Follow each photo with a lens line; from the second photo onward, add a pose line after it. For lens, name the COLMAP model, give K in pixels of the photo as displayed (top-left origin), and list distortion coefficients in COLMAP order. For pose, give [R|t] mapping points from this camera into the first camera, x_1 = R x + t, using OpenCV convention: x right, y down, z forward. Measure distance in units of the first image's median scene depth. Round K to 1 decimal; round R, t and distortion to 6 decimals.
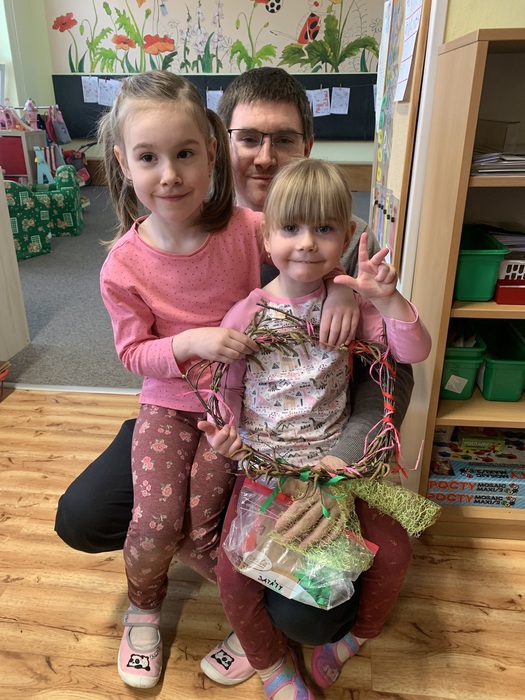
lens RADIAL K [[545.8, 0, 259.8], [0, 545.8, 350.6], [0, 0, 1]] dist [0.006646, -0.001710]
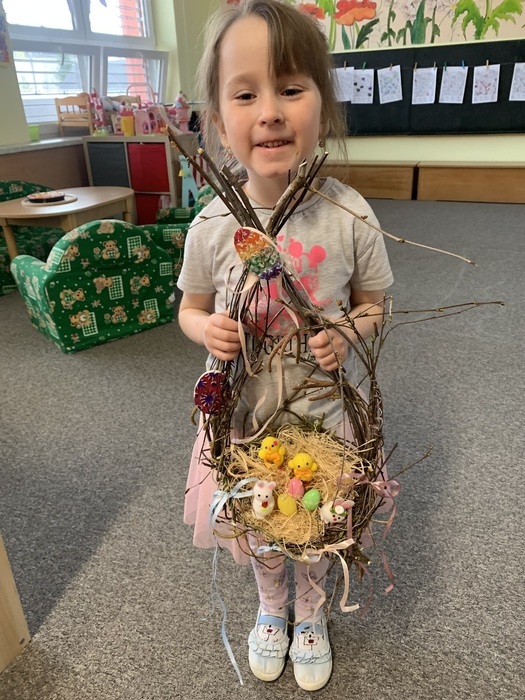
lens RADIAL K [[545.8, 0, 265.5], [0, 545.8, 348.9], [0, 0, 1]] dist [0.006646, -0.001710]
pose [[0.954964, 0.085919, -0.284010, -0.047295], [-0.080448, 0.996280, 0.030898, -0.104605], [0.285608, -0.006658, 0.958323, 0.231315]]
